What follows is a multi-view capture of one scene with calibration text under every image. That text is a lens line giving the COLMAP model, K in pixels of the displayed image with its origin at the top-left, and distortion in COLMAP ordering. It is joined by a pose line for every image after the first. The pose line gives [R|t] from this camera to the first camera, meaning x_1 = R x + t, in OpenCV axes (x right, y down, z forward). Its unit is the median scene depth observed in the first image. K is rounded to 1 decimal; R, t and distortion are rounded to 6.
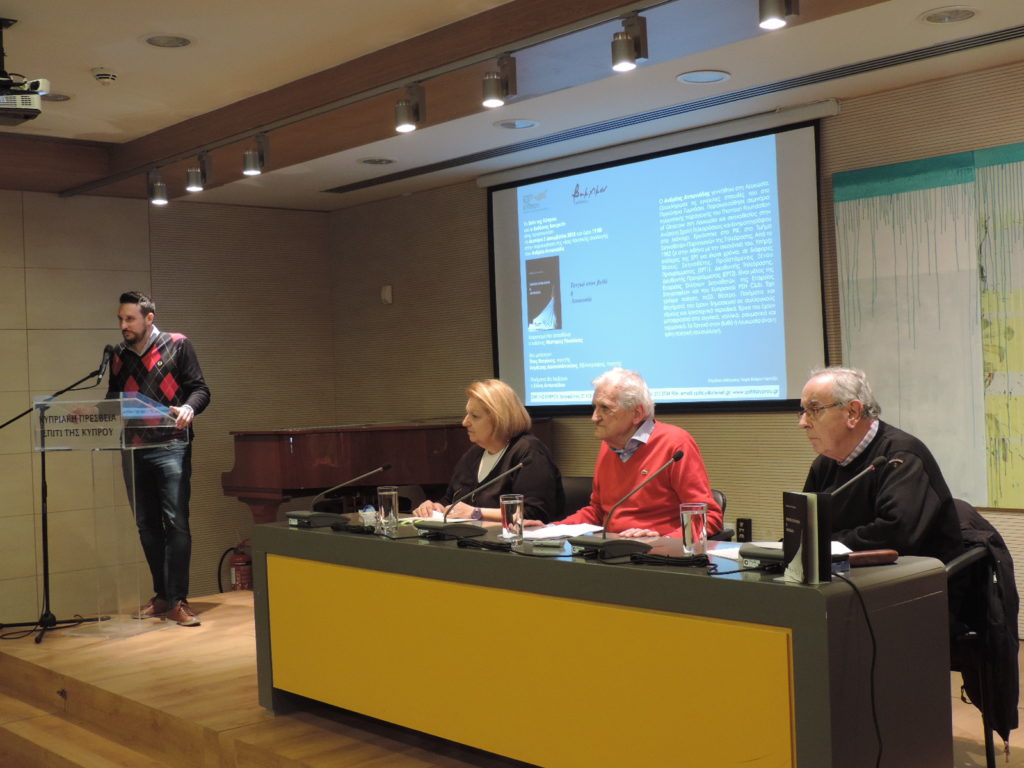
lens RADIAL K [[1270.3, 0, 512.0], [0, 1270.3, 385.6], [0, 0, 1]] dist [0.005438, 0.000000]
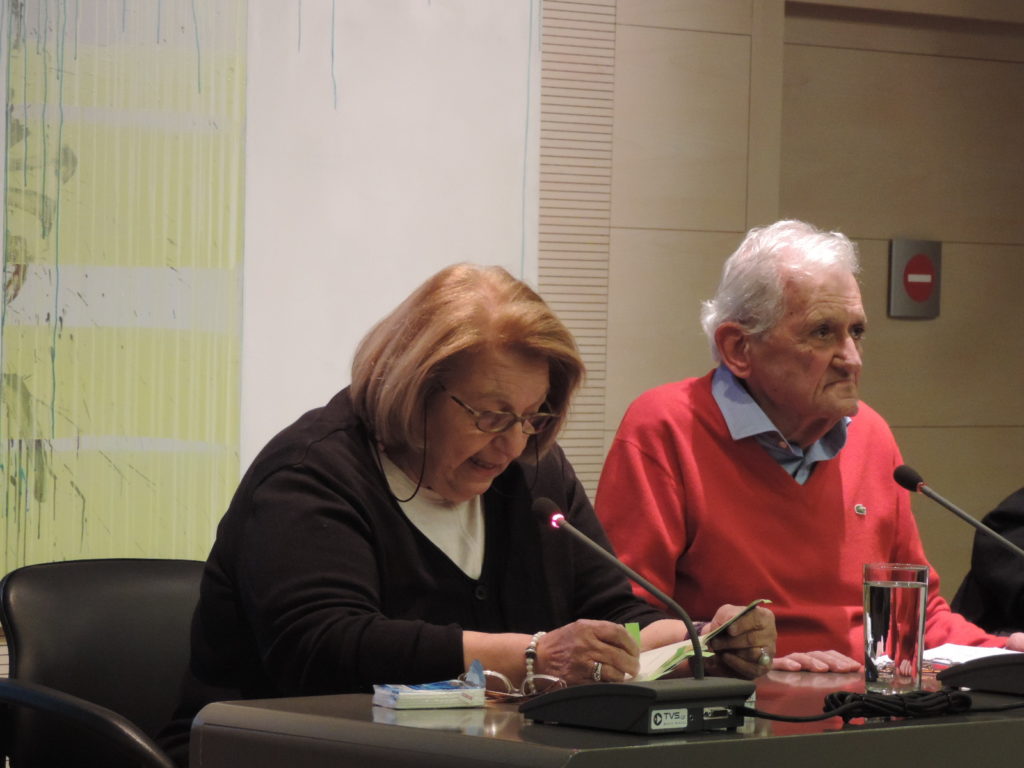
lens RADIAL K [[4614.2, 0, 512.0], [0, 4614.2, 383.6], [0, 0, 1]] dist [0.079618, 0.000000]
pose [[-0.049504, 0.017382, 0.998623, -0.993588], [-0.026323, 0.999479, -0.018702, 0.046982], [-0.998427, -0.027212, -0.049021, 0.931854]]
